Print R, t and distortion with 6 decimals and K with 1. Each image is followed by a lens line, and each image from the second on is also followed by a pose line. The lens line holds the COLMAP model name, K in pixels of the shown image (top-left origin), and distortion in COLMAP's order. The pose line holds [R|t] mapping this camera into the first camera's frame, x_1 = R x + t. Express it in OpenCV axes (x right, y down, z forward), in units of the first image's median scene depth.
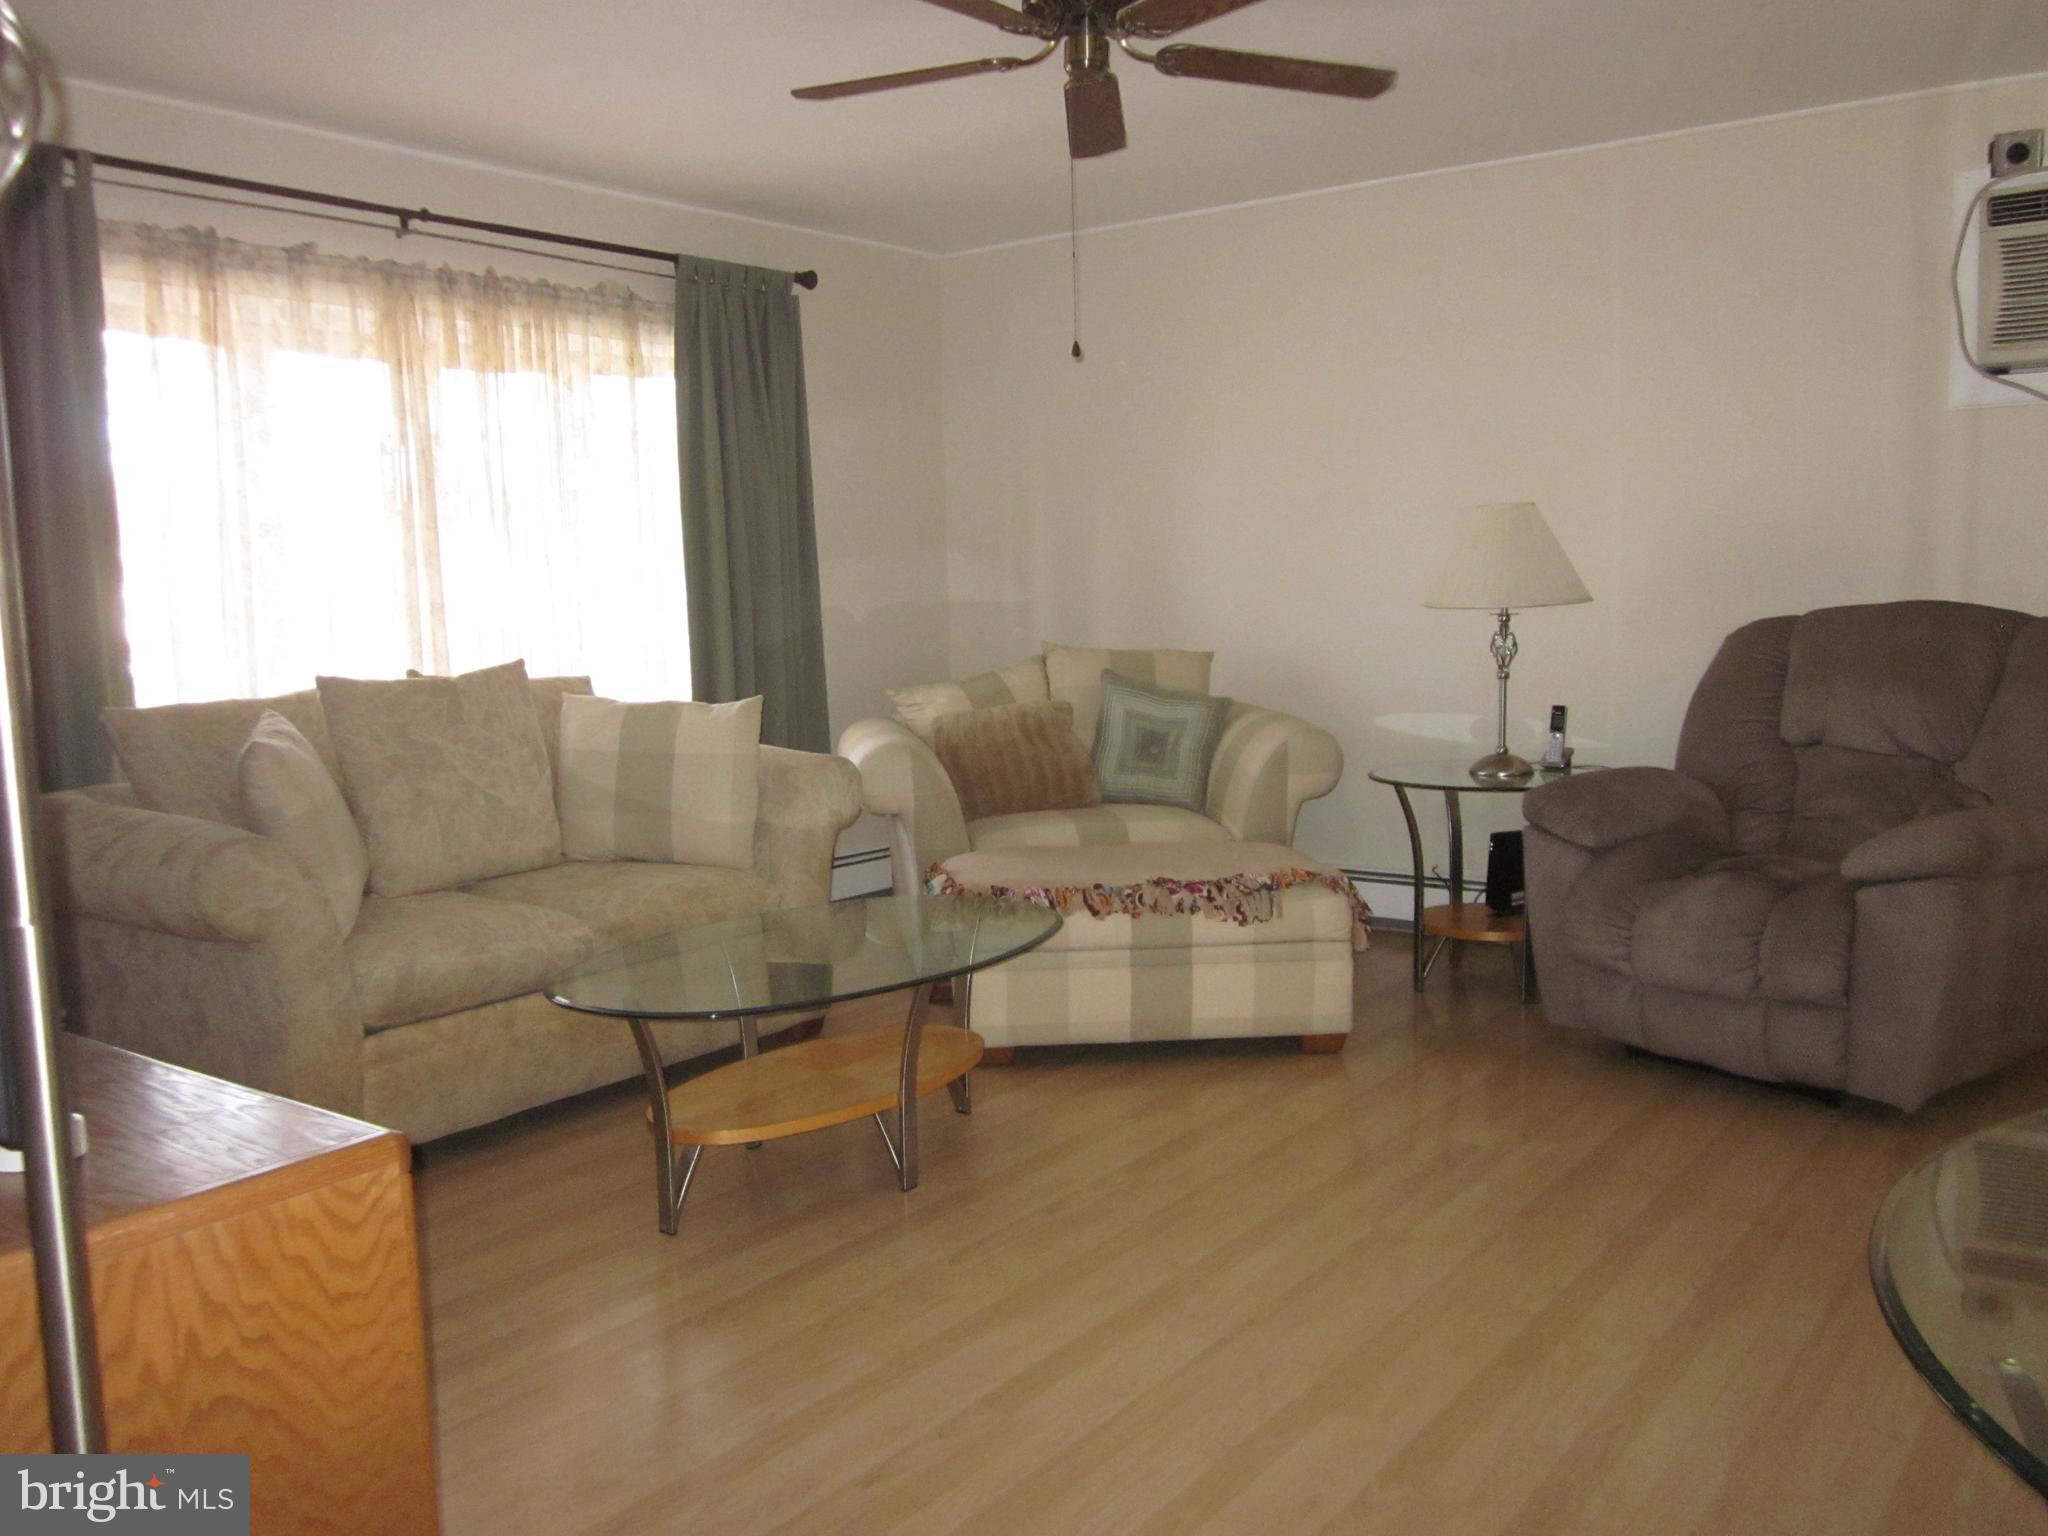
lens RADIAL K [[1689.3, 0, 1028.0], [0, 1689.3, 777.0], [0, 0, 1]] dist [-0.045275, 0.018261]
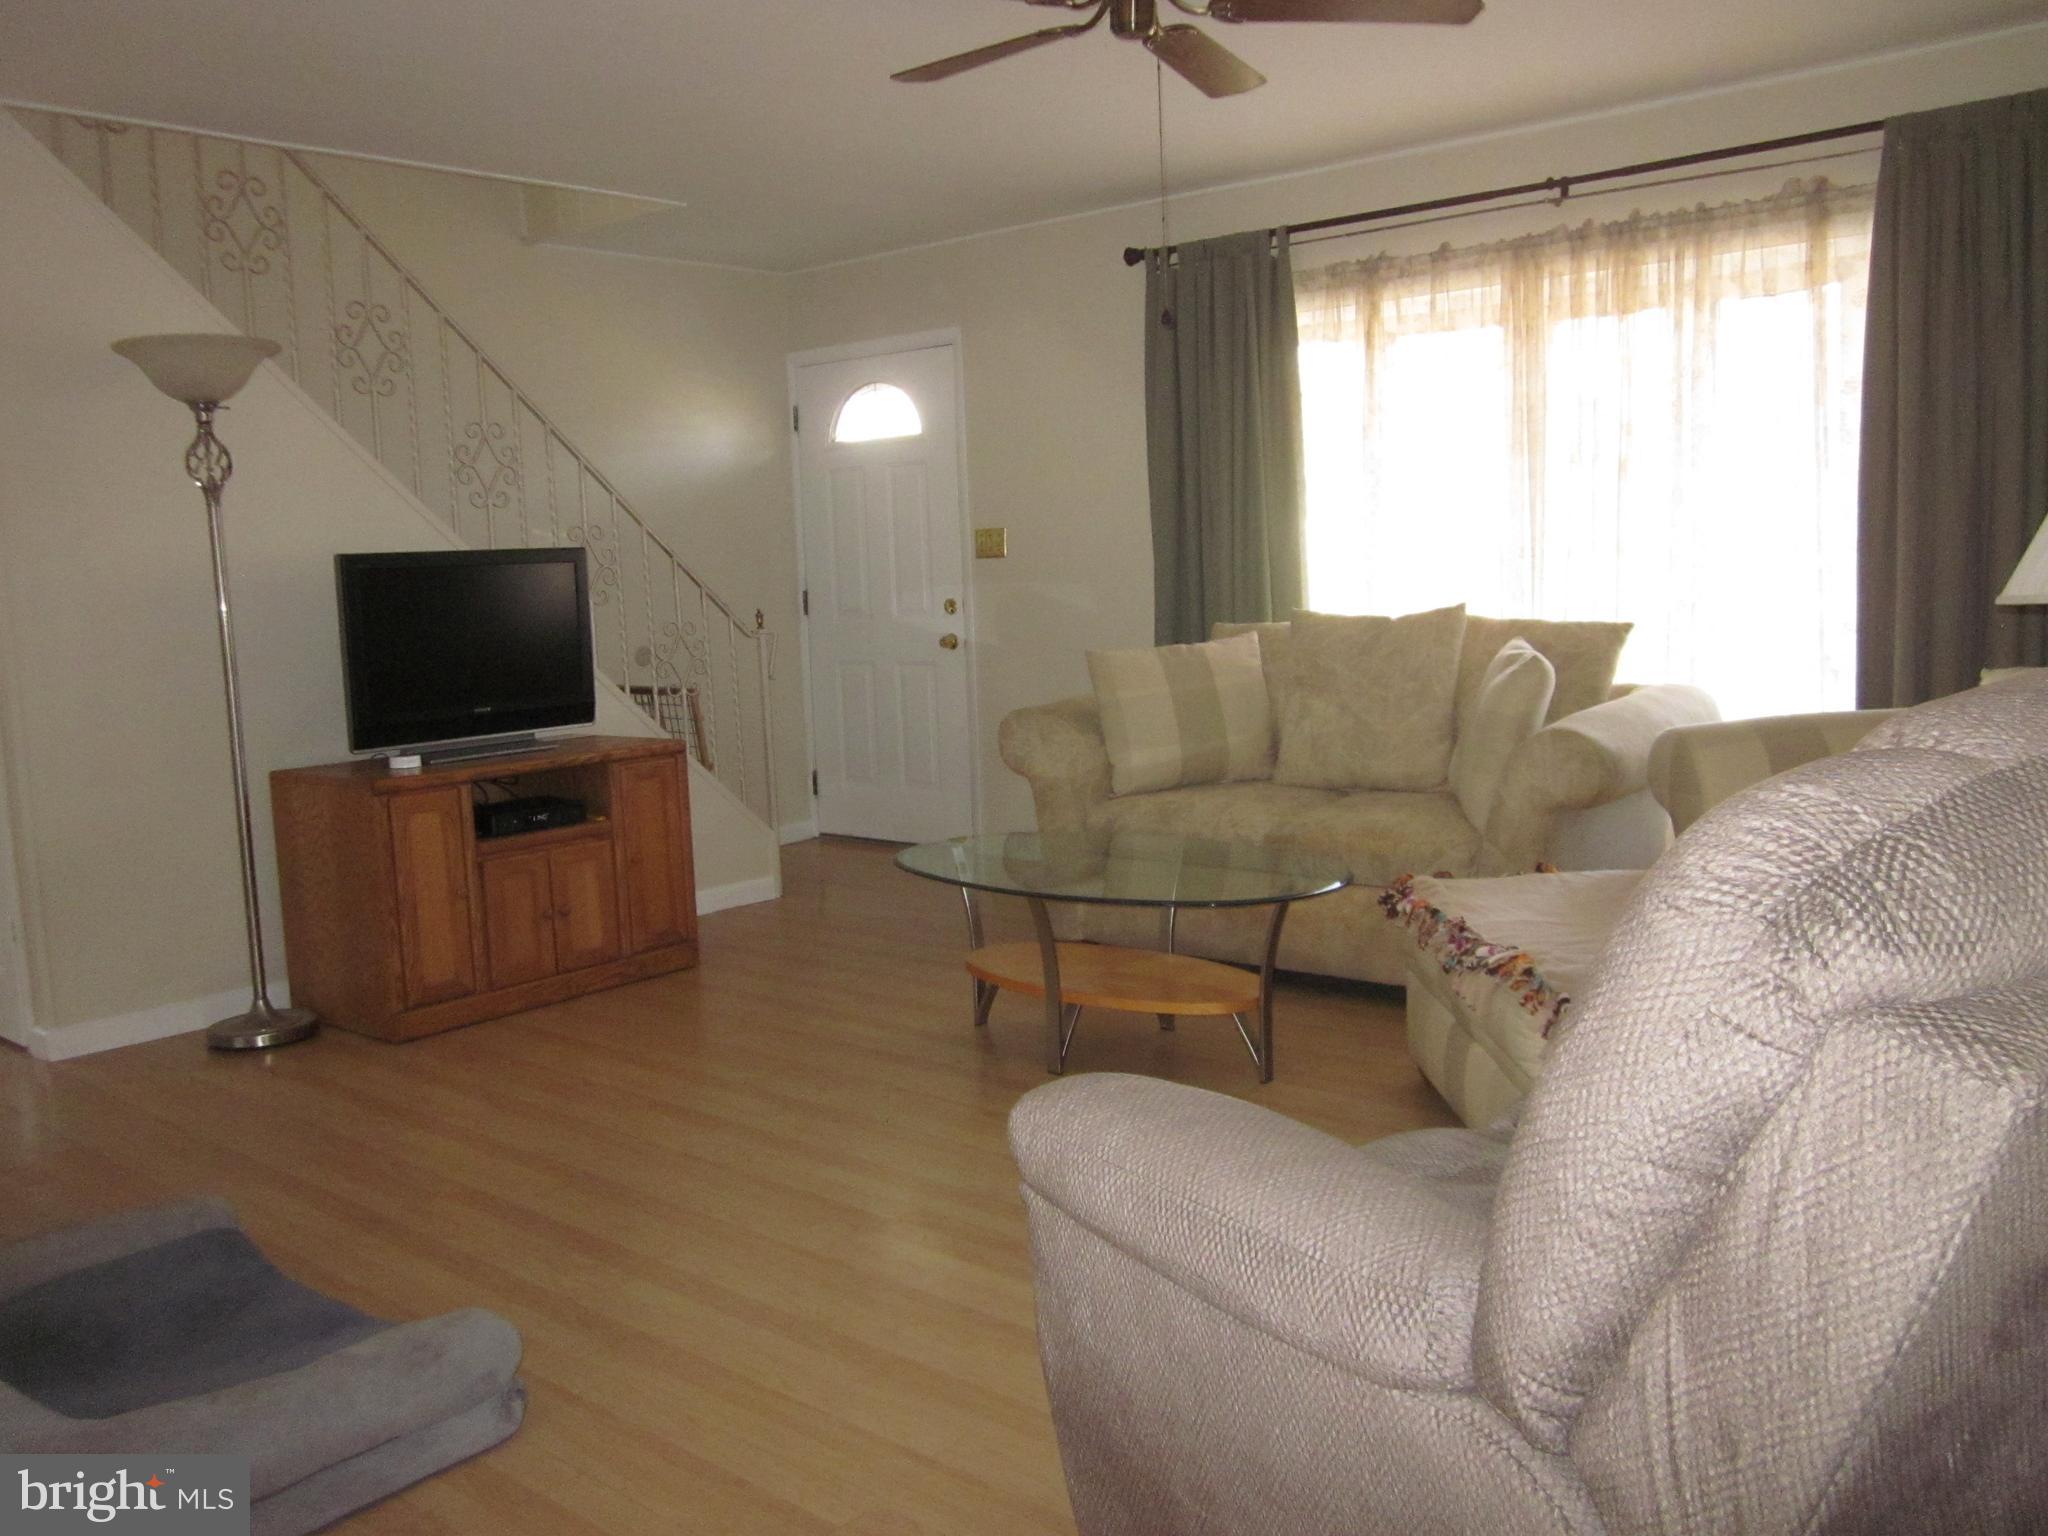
lens RADIAL K [[1689.3, 0, 1027.3], [0, 1689.3, 760.2], [0, 0, 1]] dist [-0.045275, 0.018261]
pose [[-0.101324, 0.128698, -0.986494, 0.779463], [-0.097924, 0.985492, 0.138626, -0.090624], [0.990022, 0.110648, -0.087251, 0.815025]]
